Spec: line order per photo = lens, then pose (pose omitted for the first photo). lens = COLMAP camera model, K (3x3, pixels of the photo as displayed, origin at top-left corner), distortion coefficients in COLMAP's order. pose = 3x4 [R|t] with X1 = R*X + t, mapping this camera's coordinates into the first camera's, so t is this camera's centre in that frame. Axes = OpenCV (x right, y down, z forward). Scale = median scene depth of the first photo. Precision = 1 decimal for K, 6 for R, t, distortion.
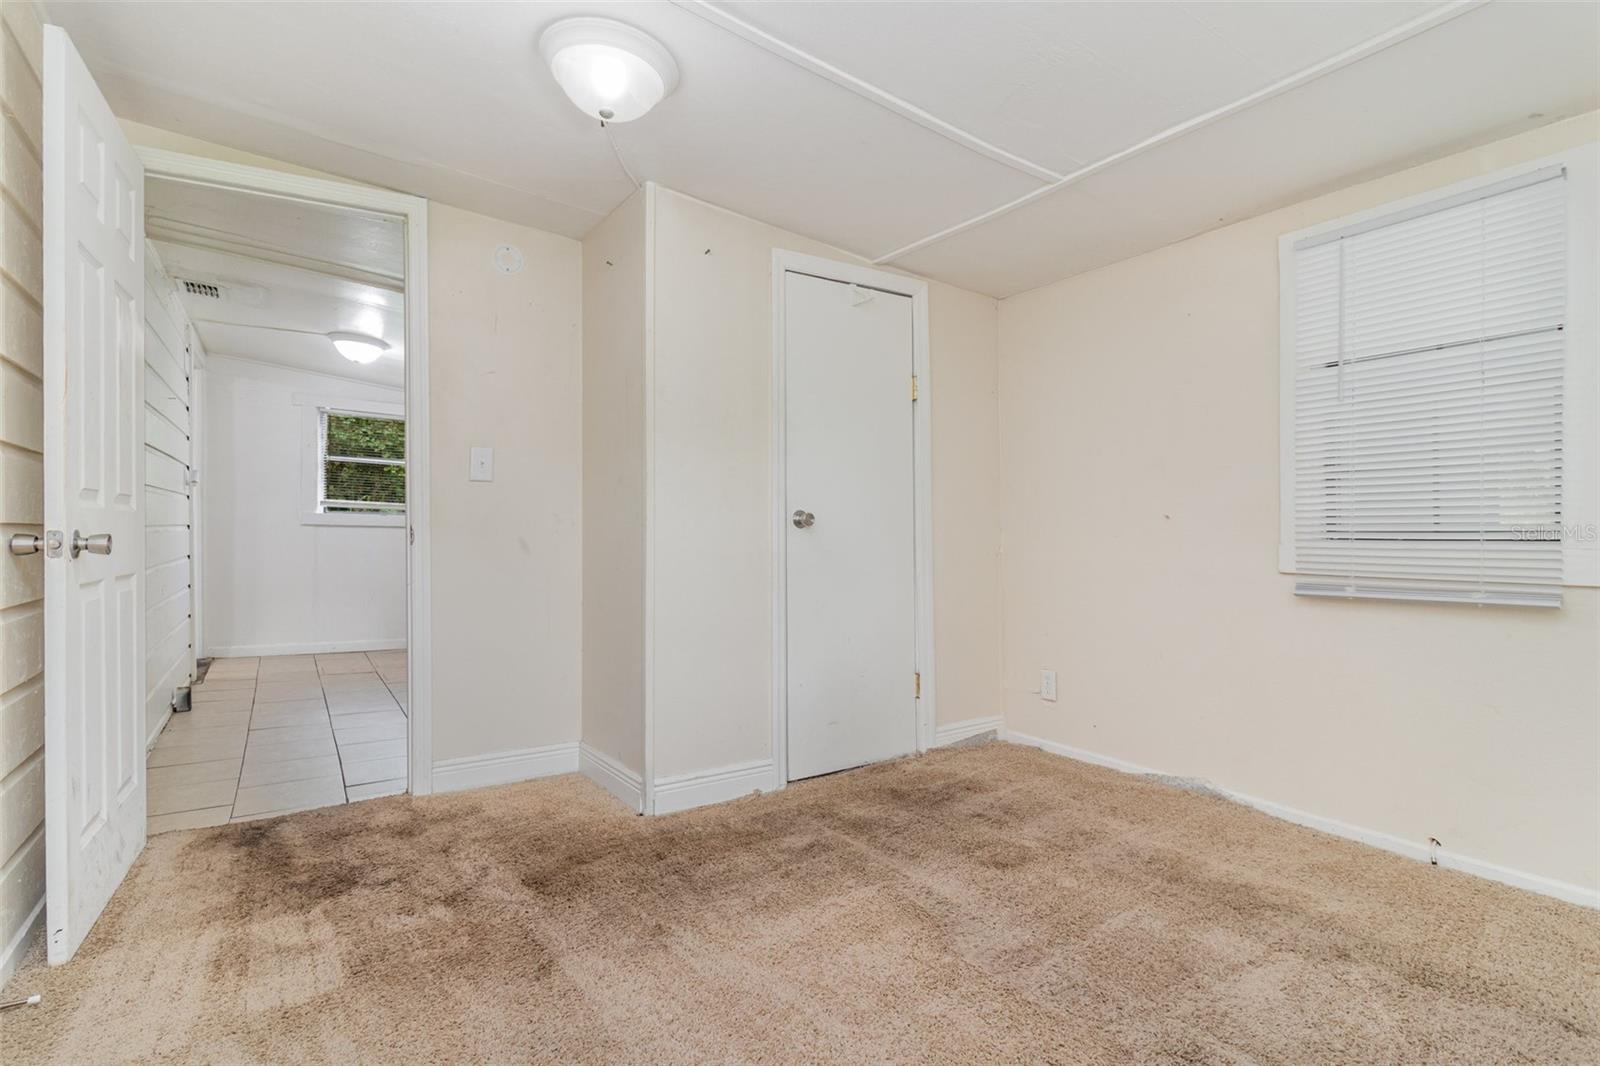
lens RADIAL K [[791.3, 0, 803.4], [0, 791.3, 536.2], [0, 0, 1]] dist [0.000022, -0.000775]
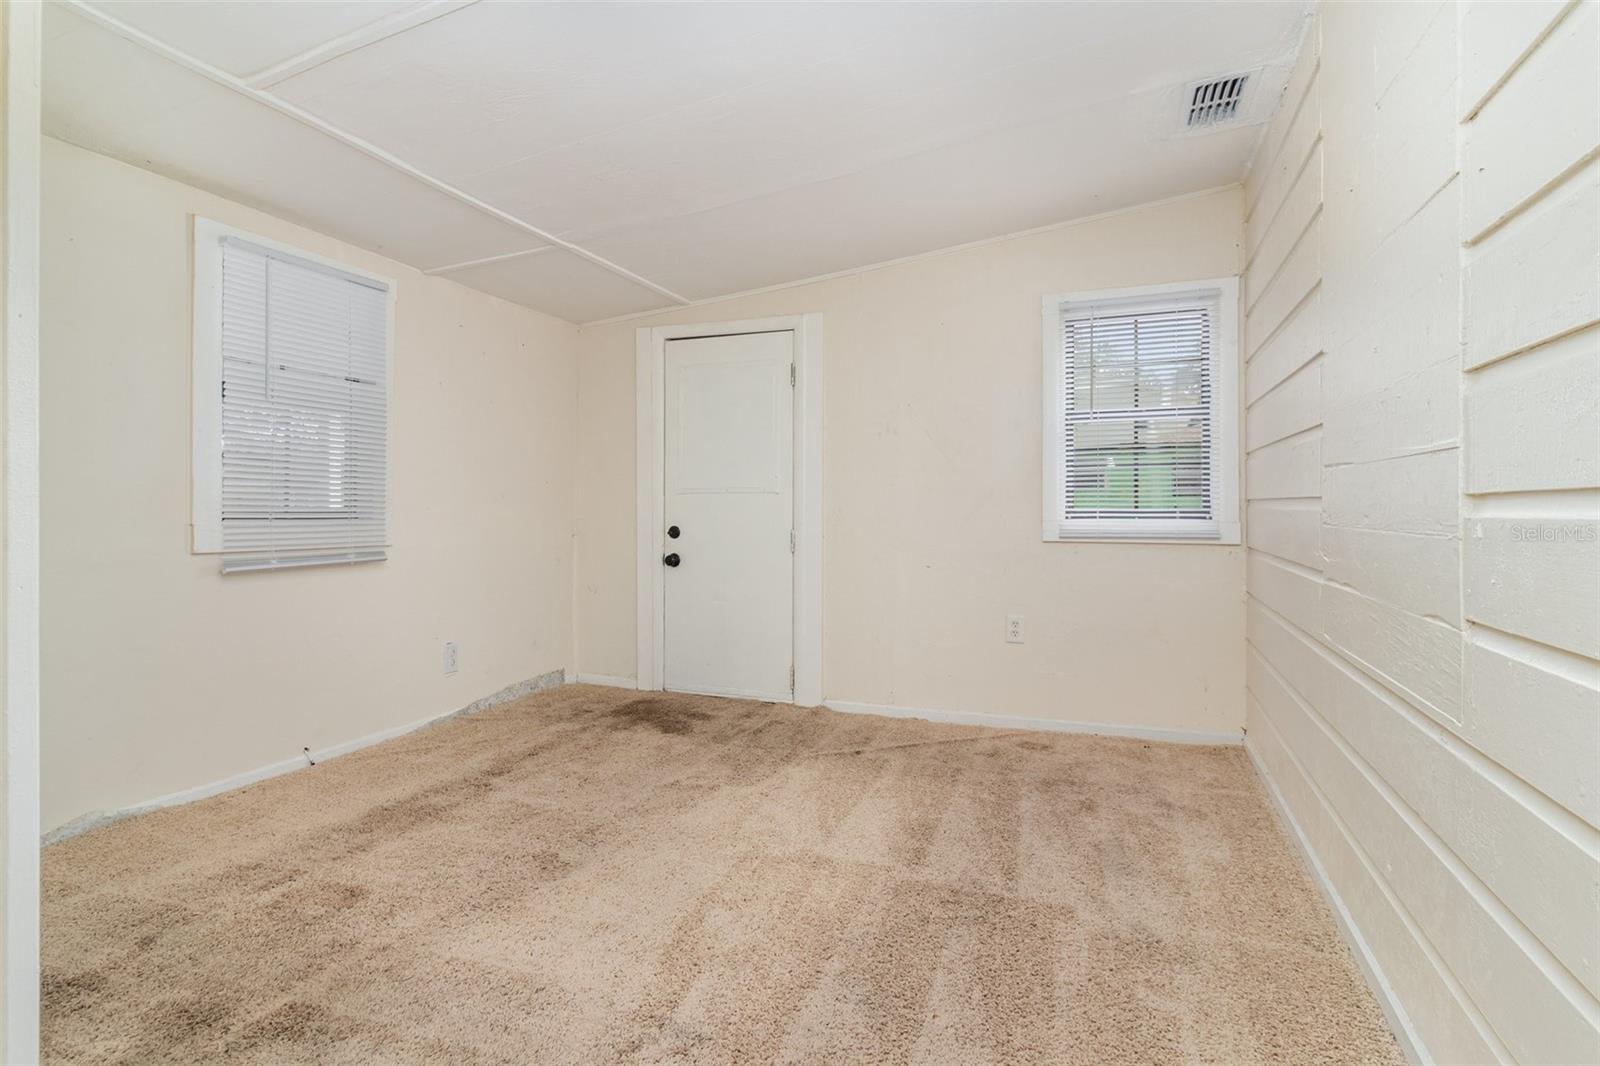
lens RADIAL K [[791.3, 0, 801.6], [0, 791.3, 518.4], [0, 0, 1]] dist [0.000022, -0.000775]
pose [[-0.581853, -0.004503, 0.813282, -0.686236], [0.007493, 0.999913, 0.010896, -0.002885], [-0.813260, 0.012434, -0.581768, 1.015203]]
